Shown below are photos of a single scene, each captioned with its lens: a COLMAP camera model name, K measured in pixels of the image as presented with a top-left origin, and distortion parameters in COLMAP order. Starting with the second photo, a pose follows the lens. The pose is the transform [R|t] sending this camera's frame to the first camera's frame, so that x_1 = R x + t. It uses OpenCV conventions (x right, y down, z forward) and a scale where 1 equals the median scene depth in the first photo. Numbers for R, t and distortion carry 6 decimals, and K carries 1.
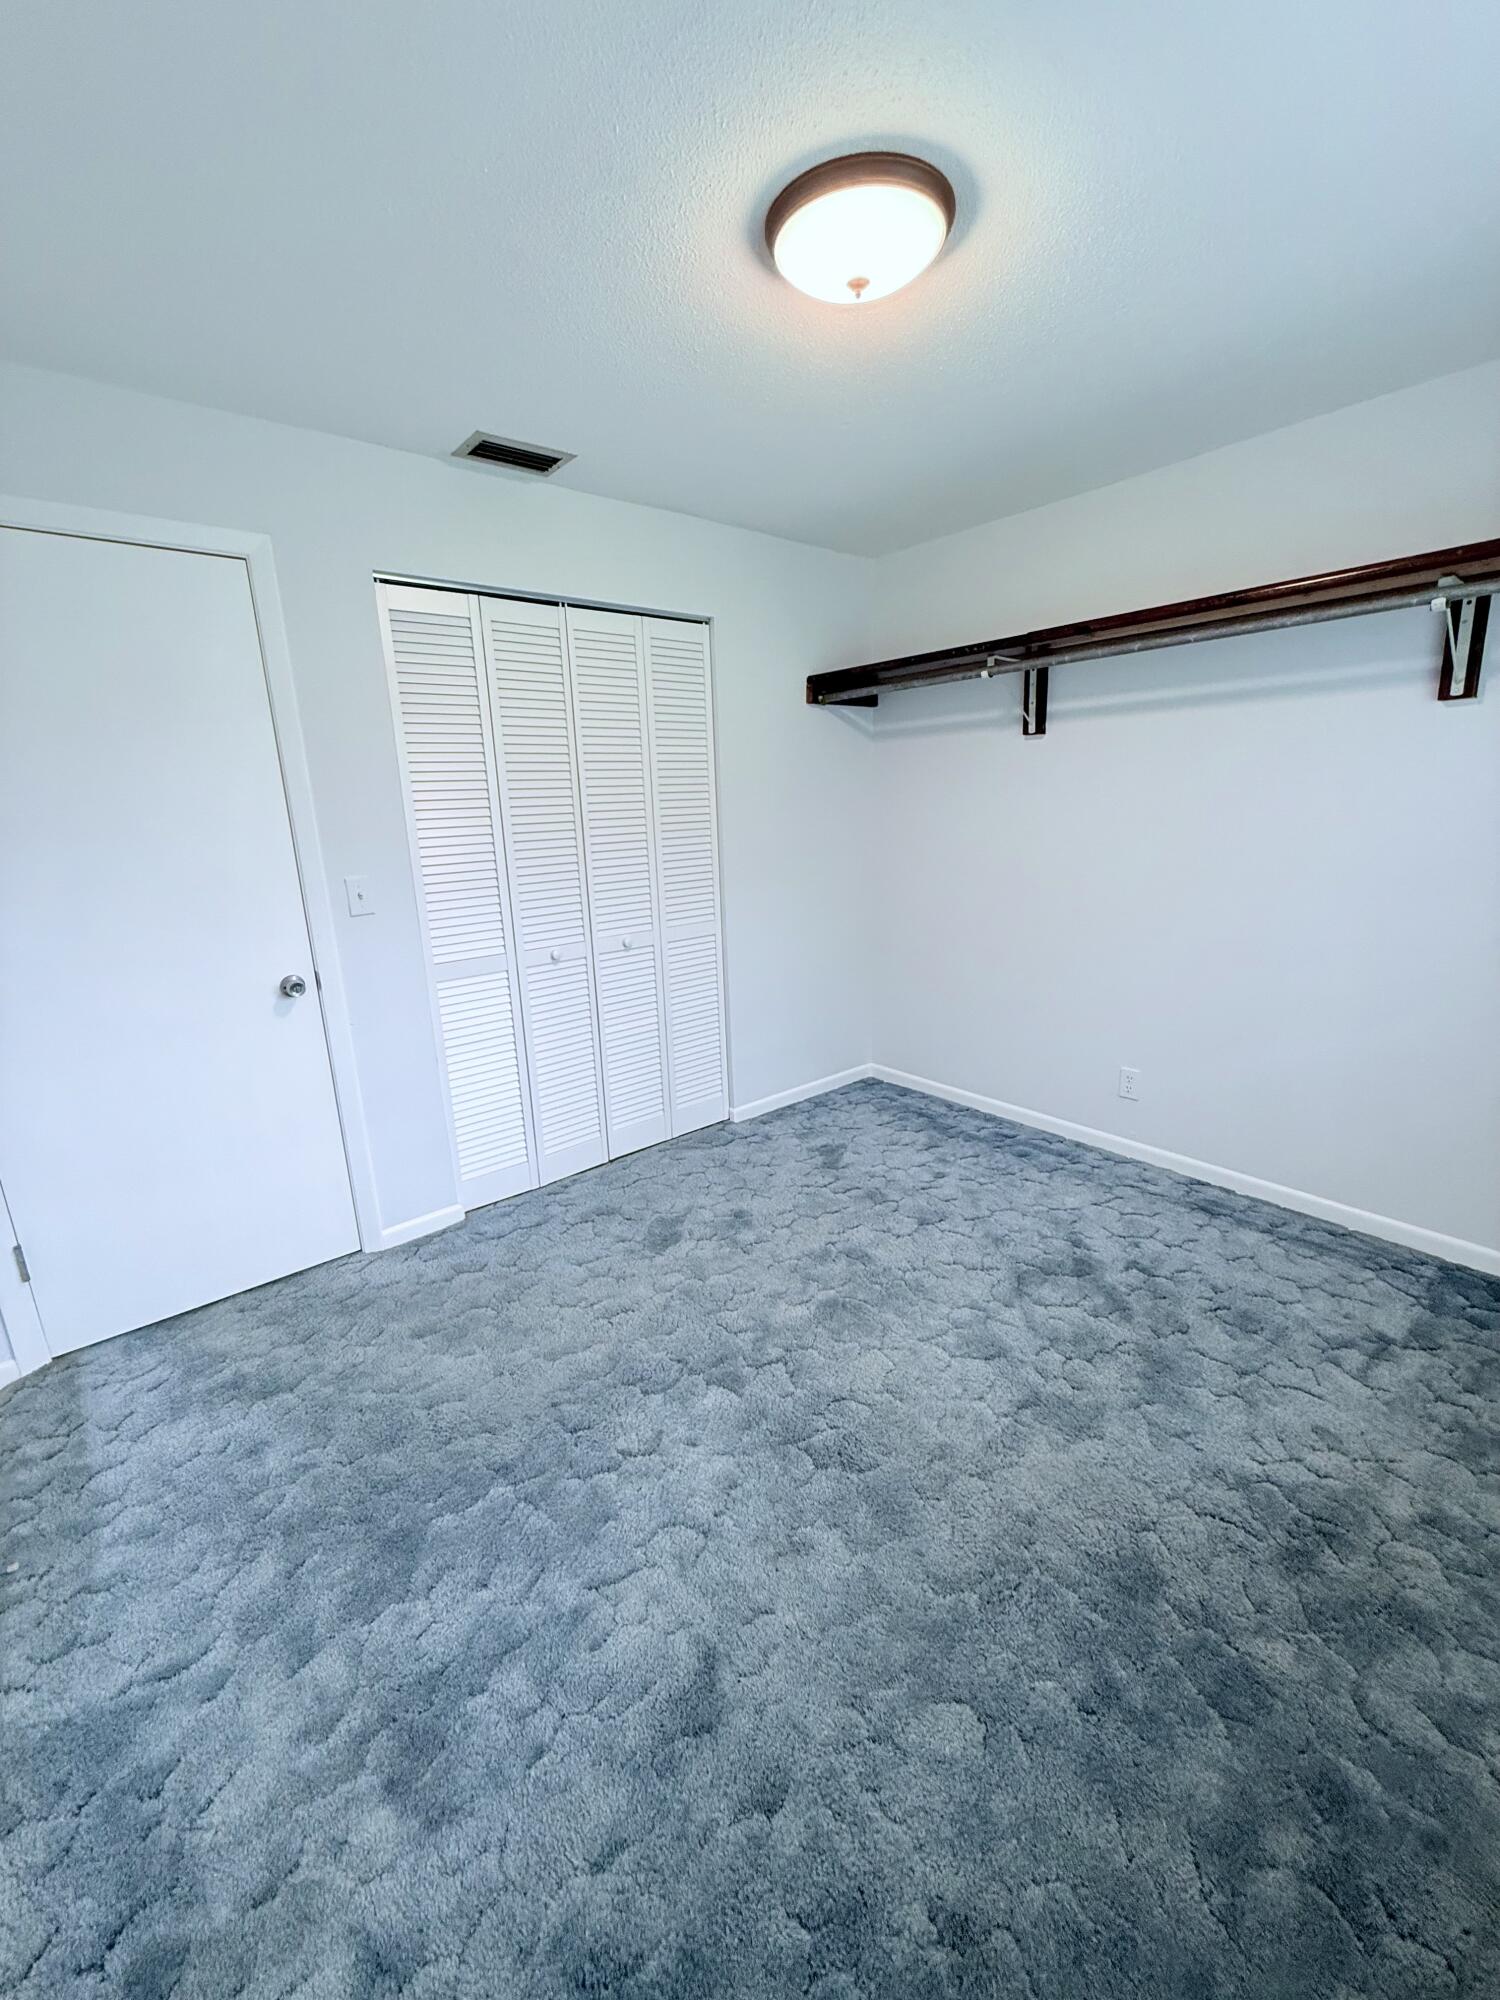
lens RADIAL K [[801.3, 0, 752.4], [0, 801.3, 998.8], [0, 0, 1]] dist [-0.001578, 0.000540]
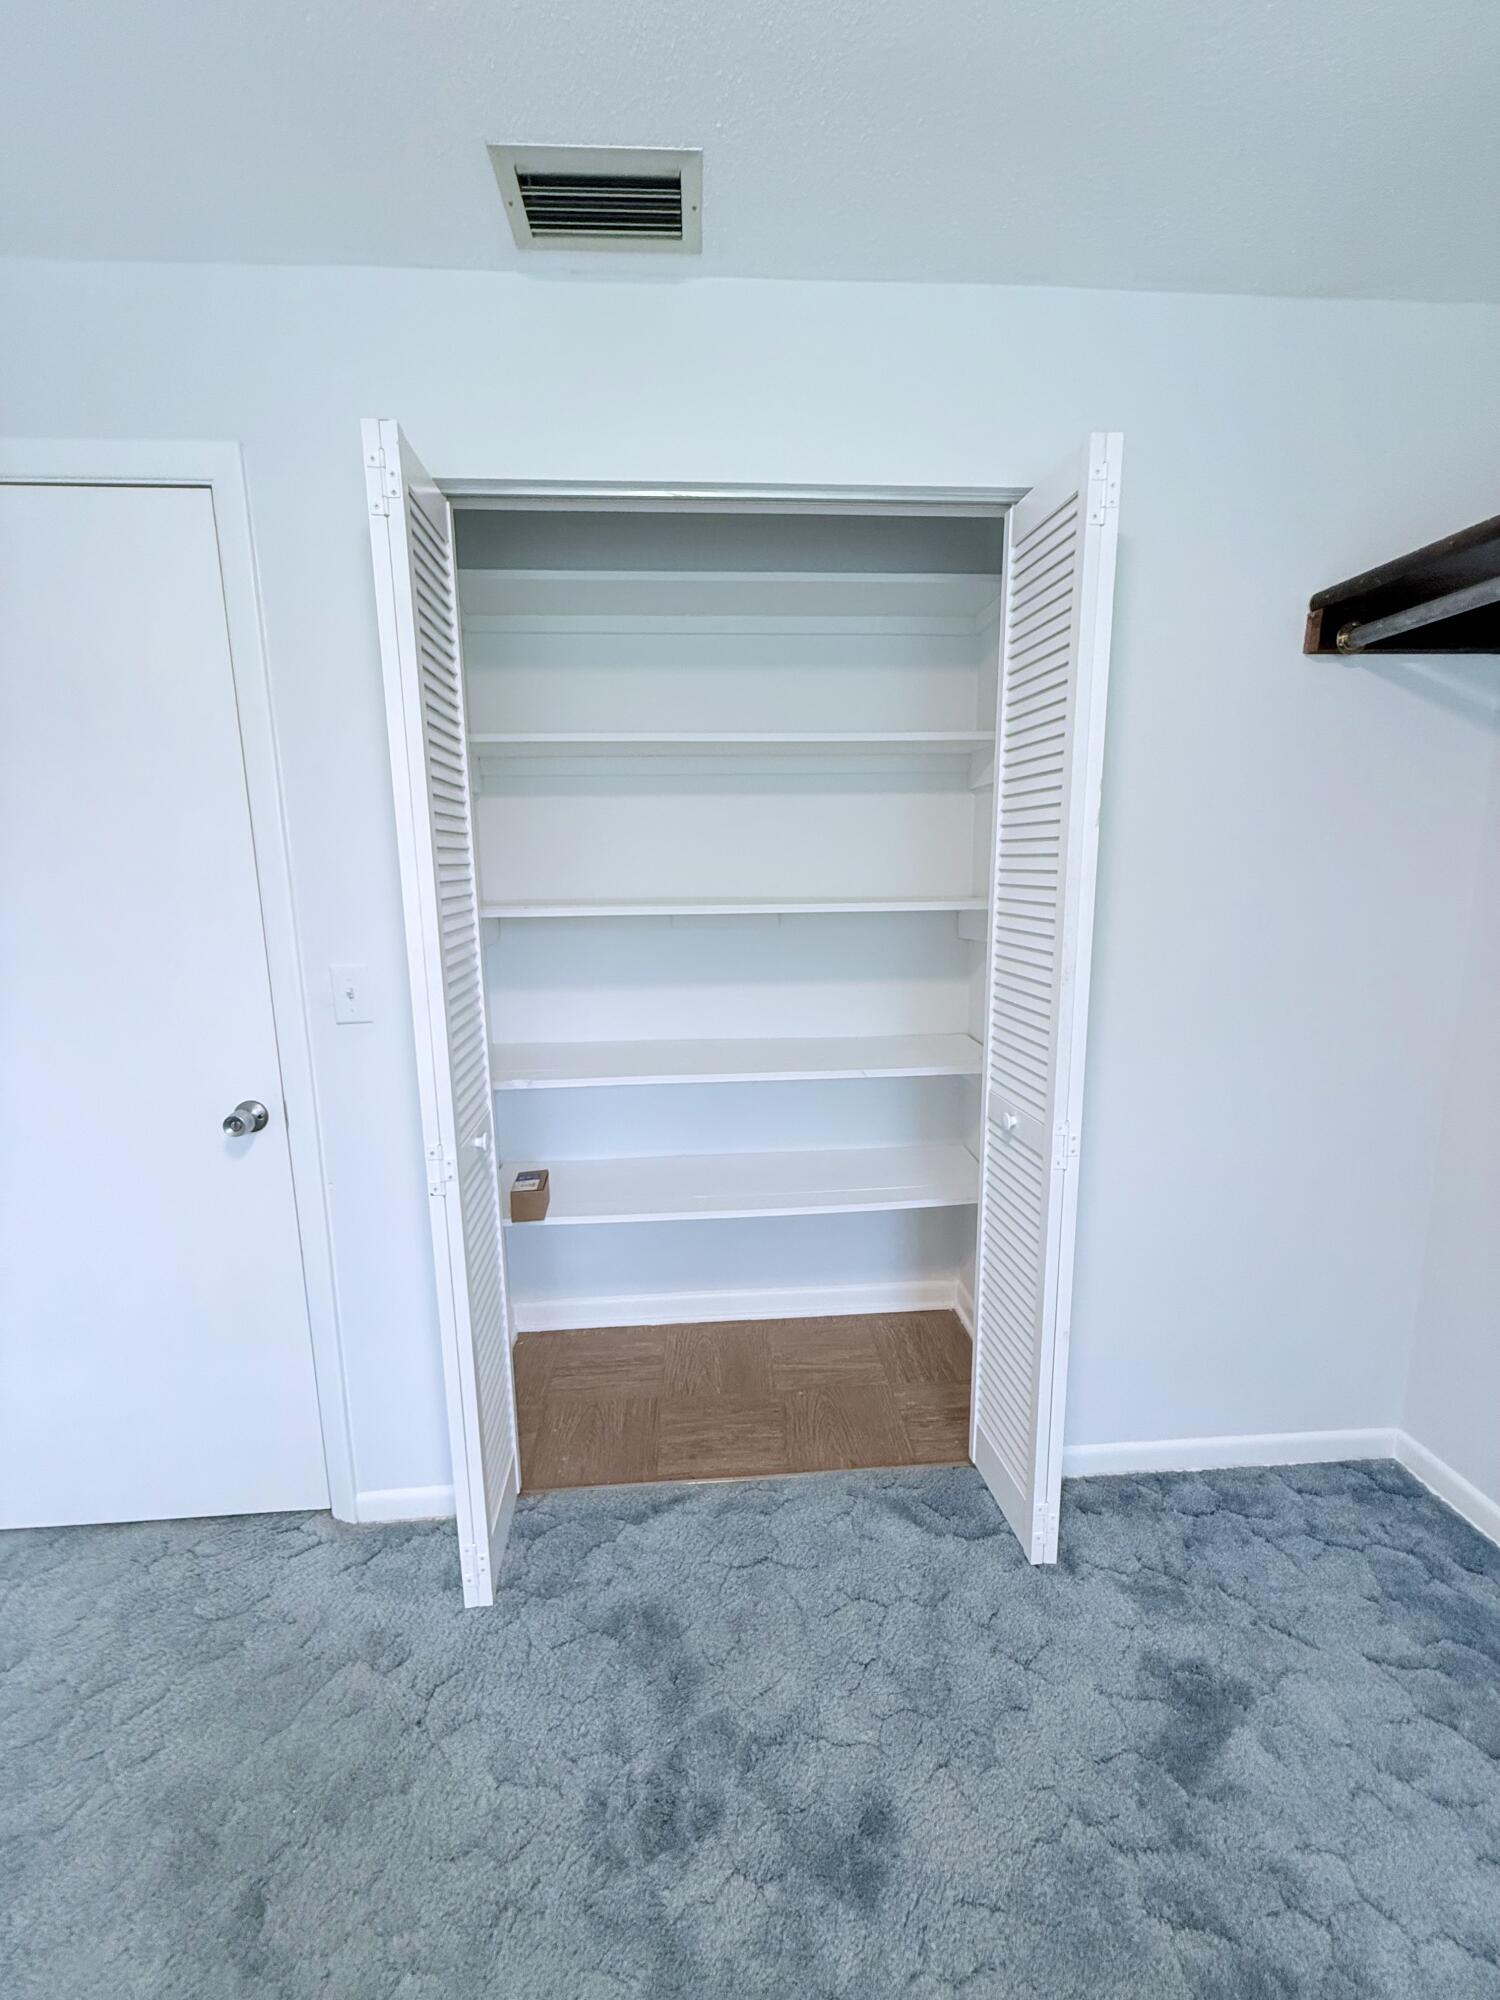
lens RADIAL K [[801.3, 0, 745.7], [0, 801.3, 1000.1], [0, 0, 1]] dist [-0.001578, 0.000540]
pose [[0.807331, 0.124119, -0.576898, 0.100216], [-0.161497, 0.986778, -0.013700, -0.122550], [0.567570, 0.104228, 0.816701, 0.482125]]
